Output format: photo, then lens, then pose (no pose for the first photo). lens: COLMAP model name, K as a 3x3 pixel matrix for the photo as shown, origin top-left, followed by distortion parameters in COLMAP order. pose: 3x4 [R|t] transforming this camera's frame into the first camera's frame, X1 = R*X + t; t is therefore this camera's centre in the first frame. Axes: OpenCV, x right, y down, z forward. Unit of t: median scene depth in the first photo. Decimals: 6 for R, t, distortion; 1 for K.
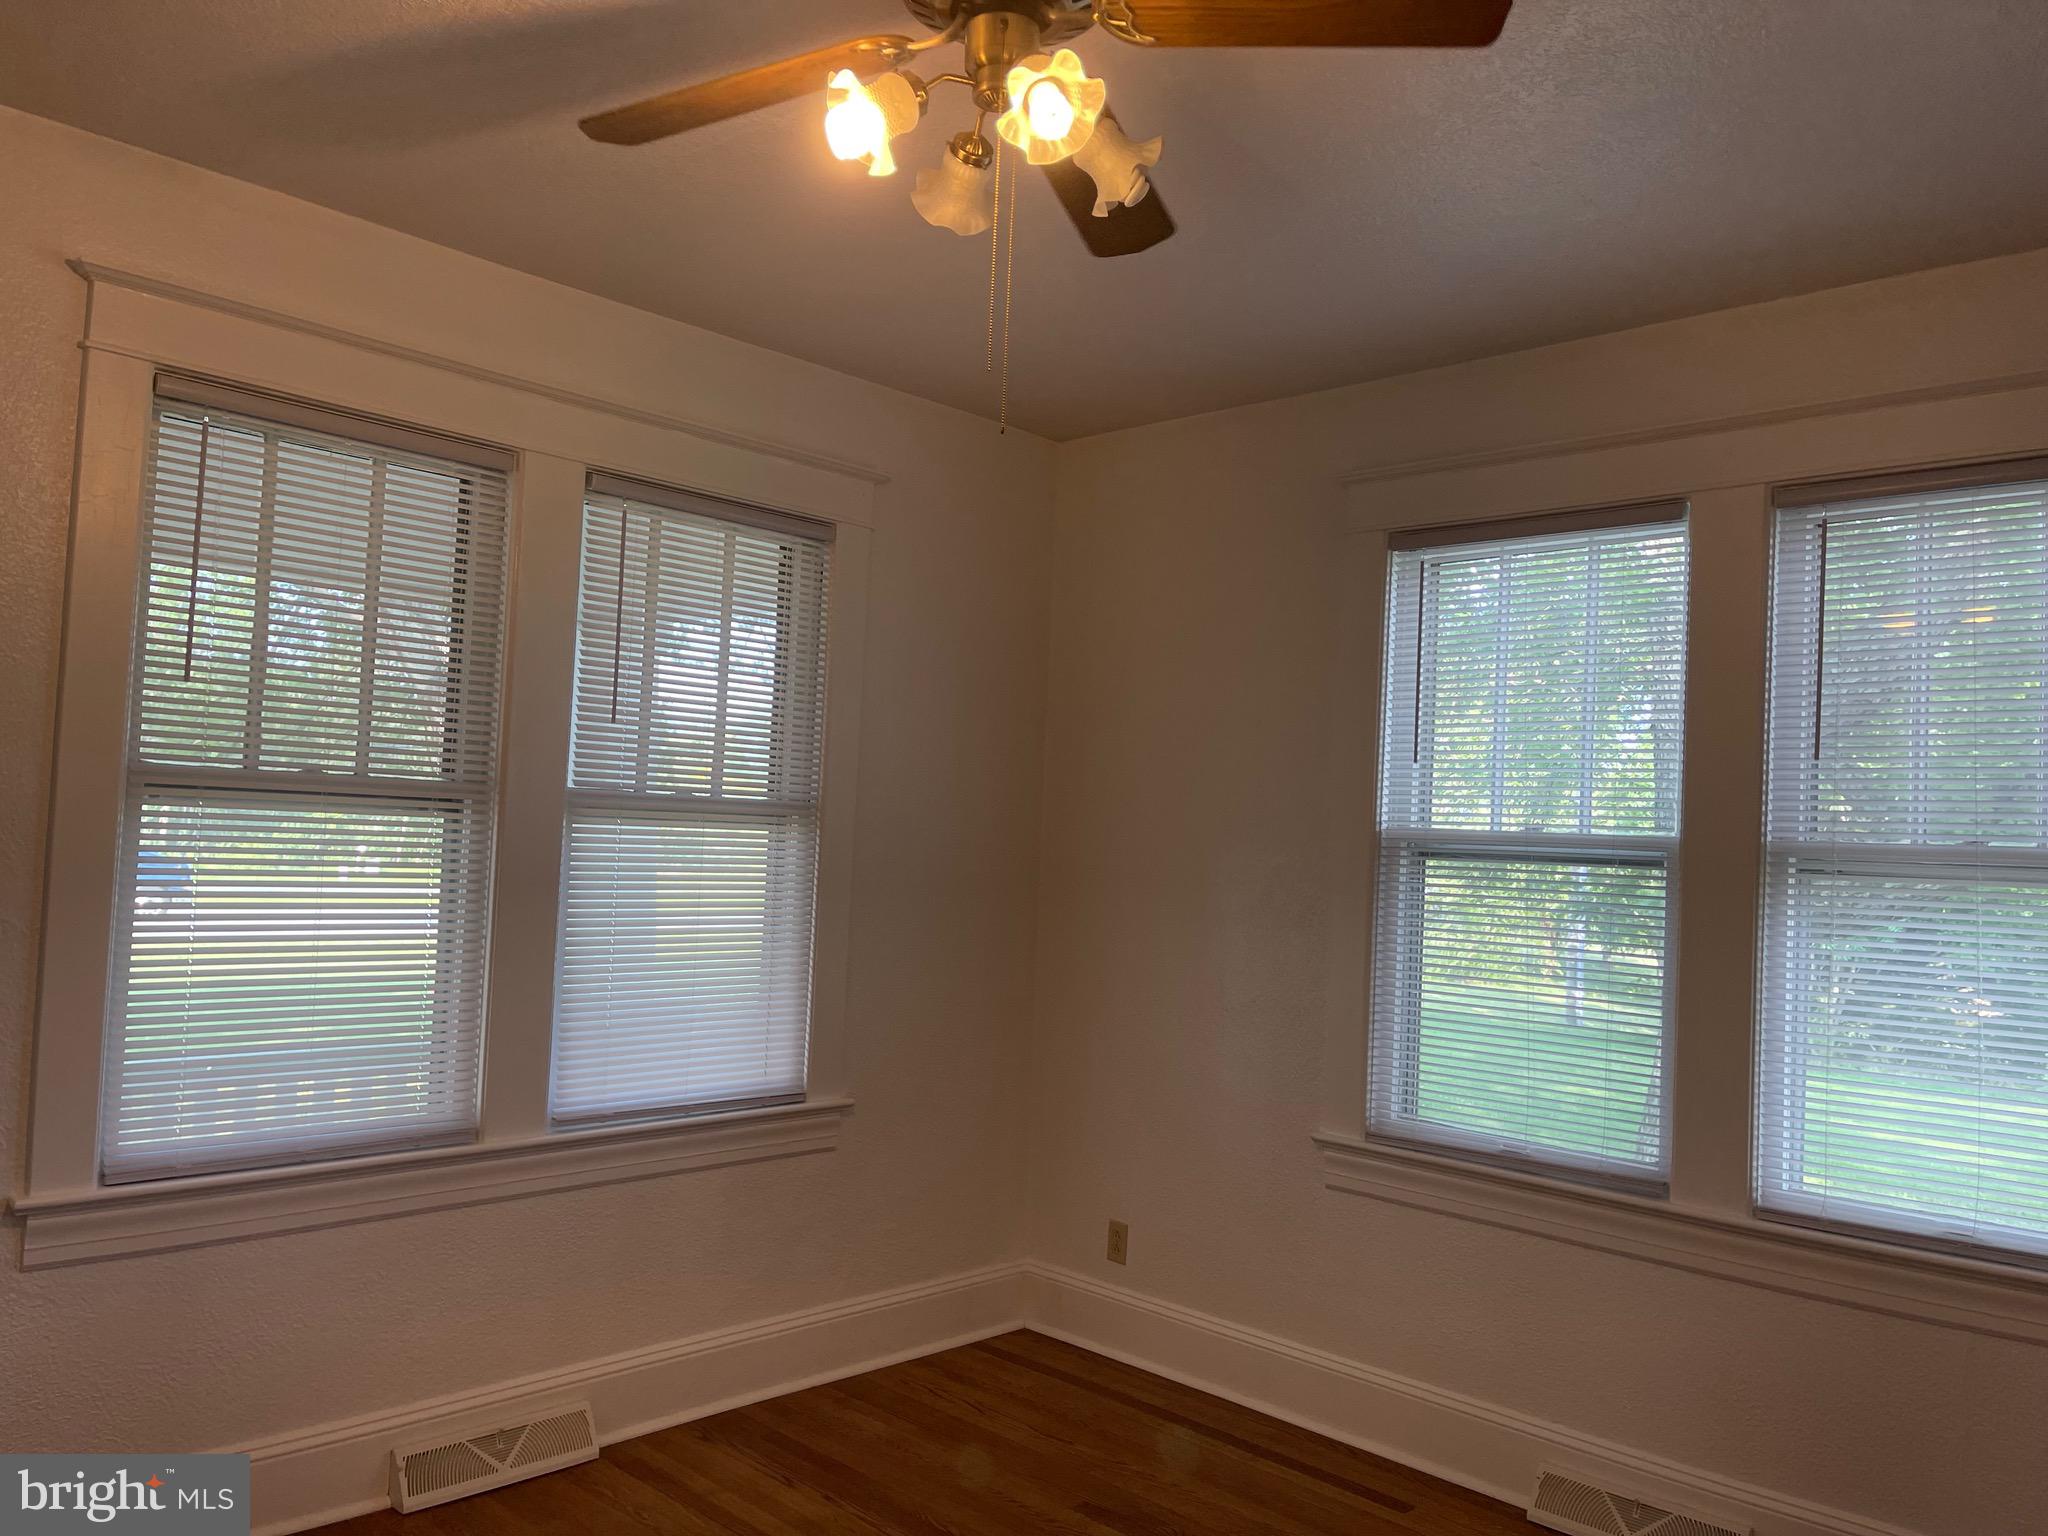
lens RADIAL K [[1578.3, 0, 1027.3], [0, 1578.3, 793.8], [0, 0, 1]] dist [0.100824, -0.143260]
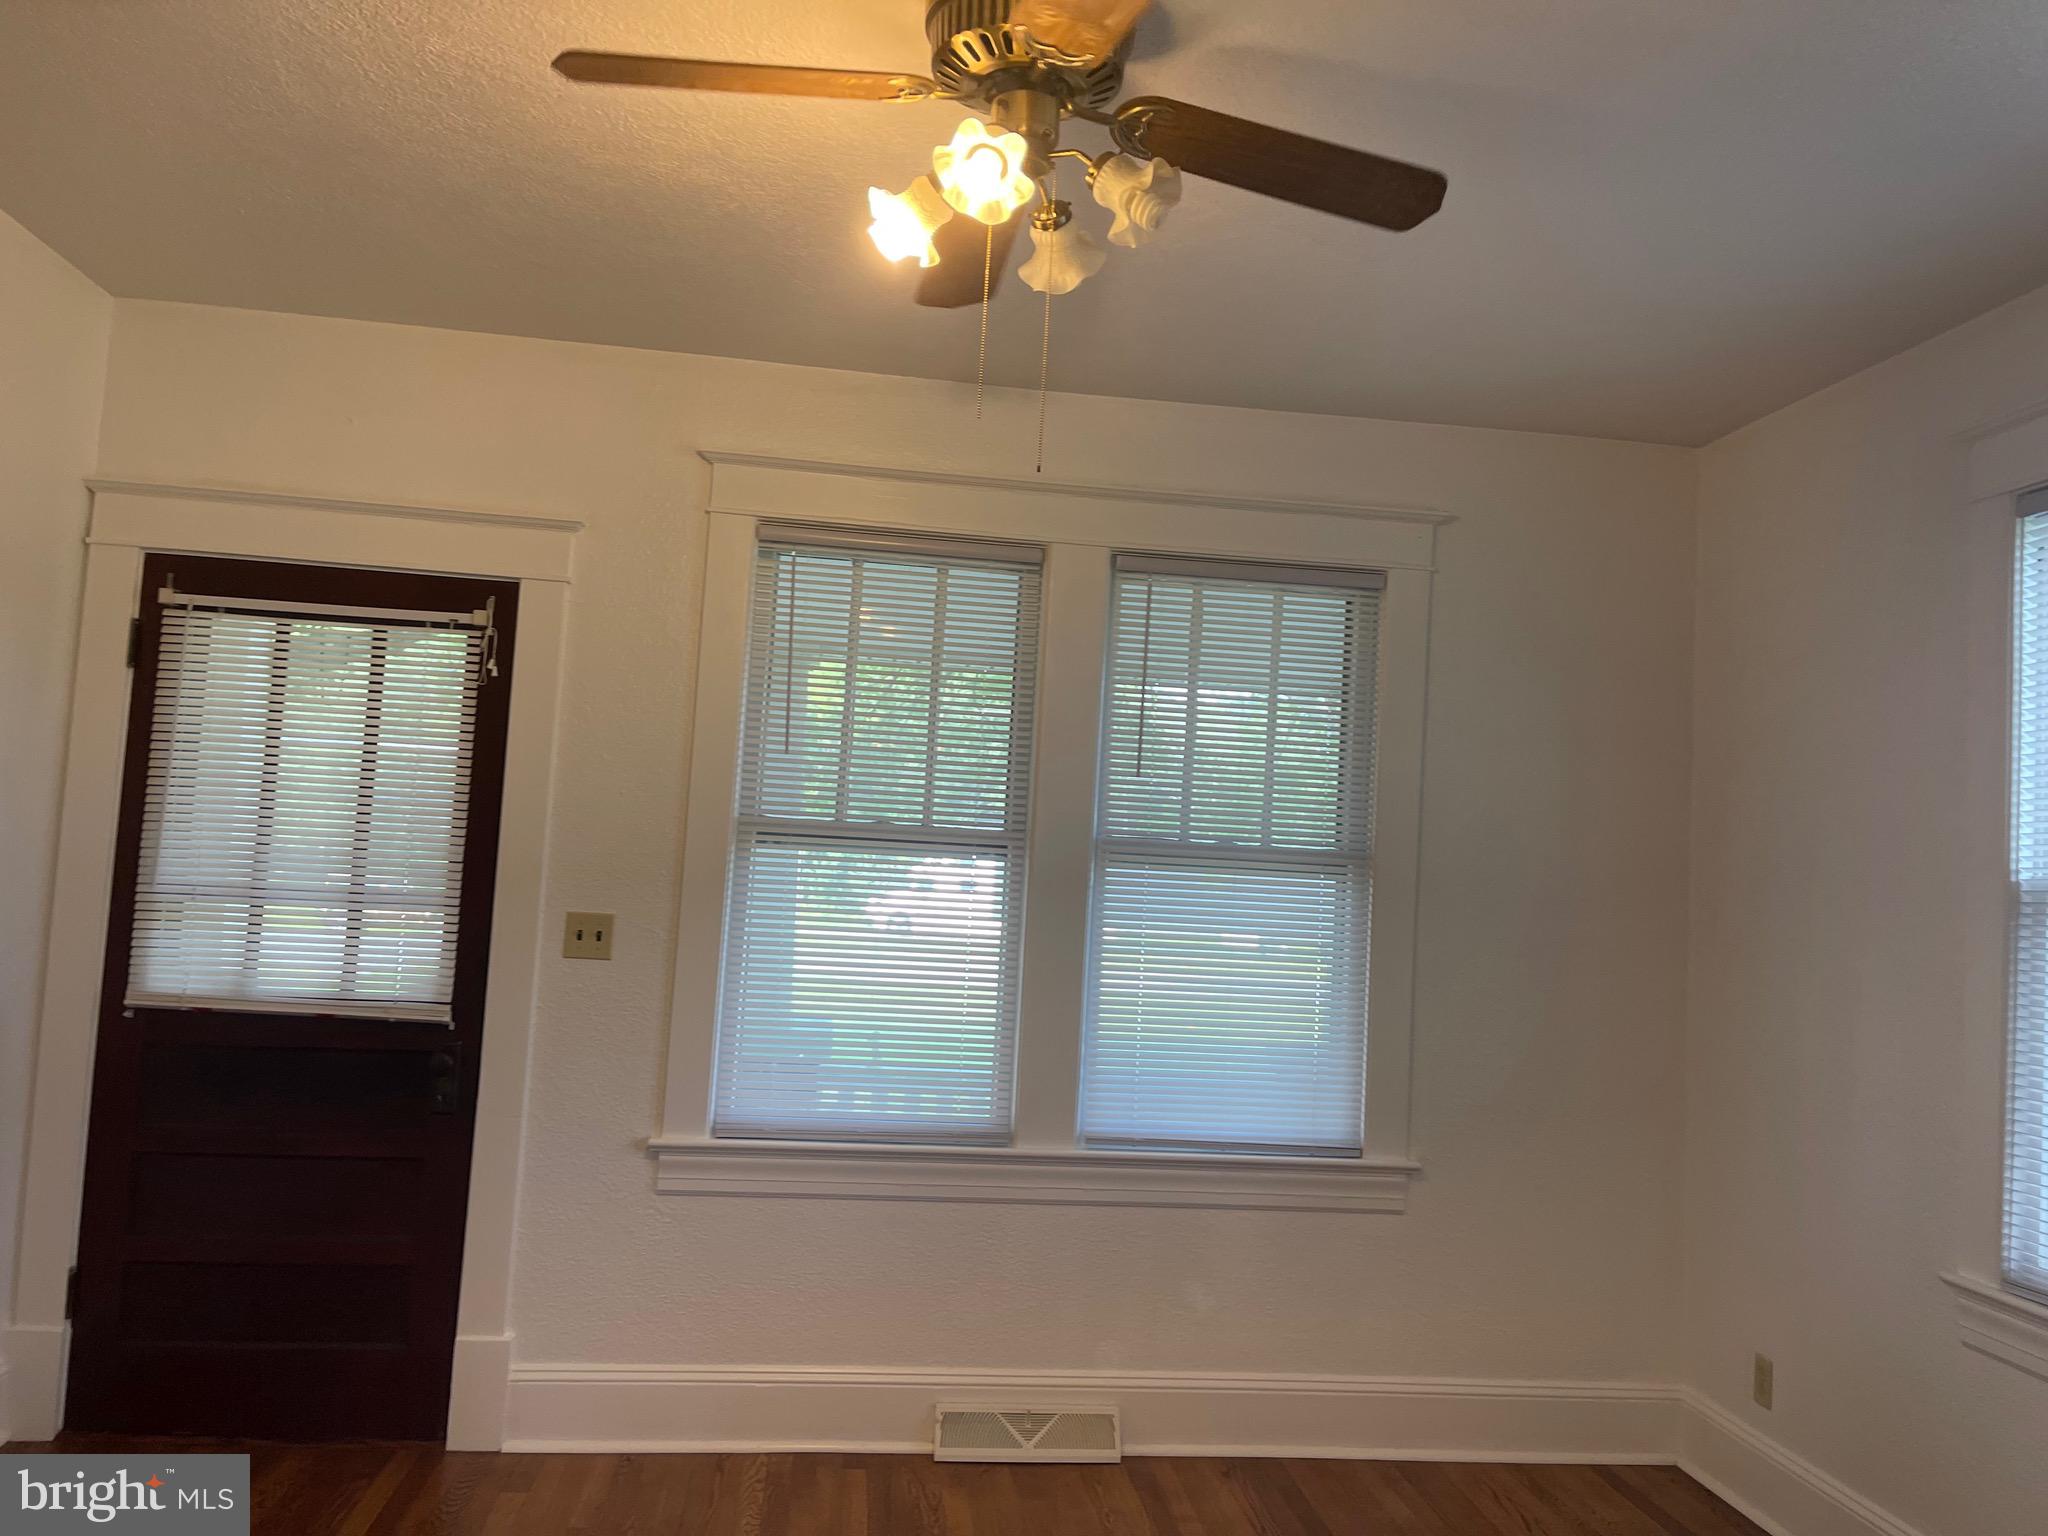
lens RADIAL K [[1575.9, 0, 1024.0], [0, 1575.9, 768.0], [0, 0, 1]] dist [0.102560, -0.142314]
pose [[0.776800, -0.041983, -0.628347, 0.361517], [-0.002749, 0.997540, -0.070049, 0.025910], [0.629742, 0.056141, 0.774773, 0.104509]]
